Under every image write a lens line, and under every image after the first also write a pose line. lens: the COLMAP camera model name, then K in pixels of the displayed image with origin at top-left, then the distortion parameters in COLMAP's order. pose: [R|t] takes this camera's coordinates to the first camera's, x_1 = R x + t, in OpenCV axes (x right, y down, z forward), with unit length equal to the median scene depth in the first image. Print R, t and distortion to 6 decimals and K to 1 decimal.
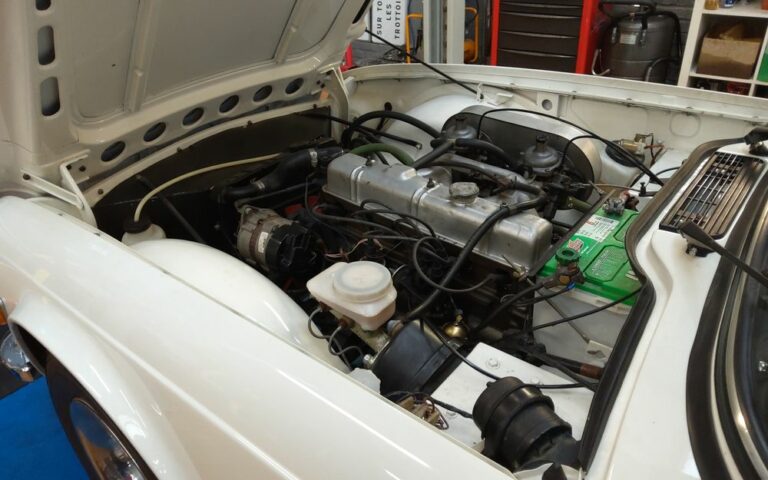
lens RADIAL K [[573.5, 0, 384.0], [0, 573.5, 240.0], [0, 0, 1]] dist [0.055426, -0.138344]
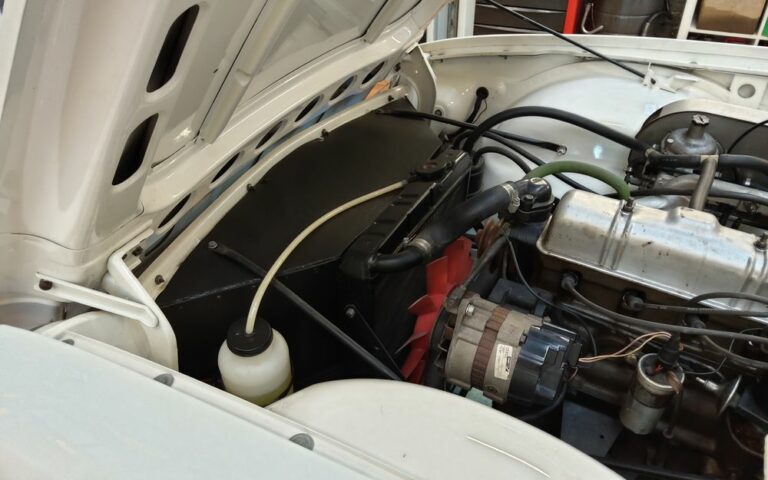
lens RADIAL K [[573.5, 0, 384.0], [0, 573.5, 240.0], [0, 0, 1]] dist [0.055426, -0.138344]
pose [[0.981474, -0.090604, 0.168820, -0.307977], [0.078264, 0.993847, 0.078382, -0.130242], [-0.174882, -0.063717, 0.982525, 0.322355]]
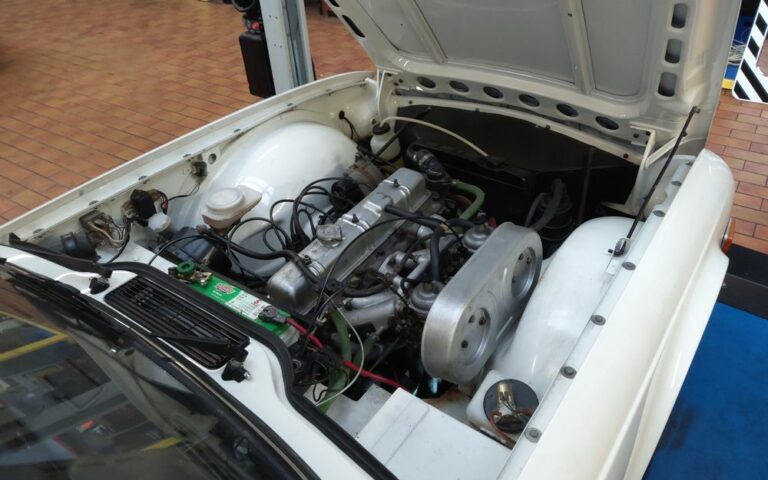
lens RADIAL K [[573.5, 0, 384.0], [0, 573.5, 240.0], [0, 0, 1]] dist [0.055426, -0.138344]
pose [[0.069781, 0.649829, -0.756871, 0.684353], [-0.488126, 0.683927, 0.542197, -0.502515], [0.869979, 0.331613, 0.364923, 0.457400]]
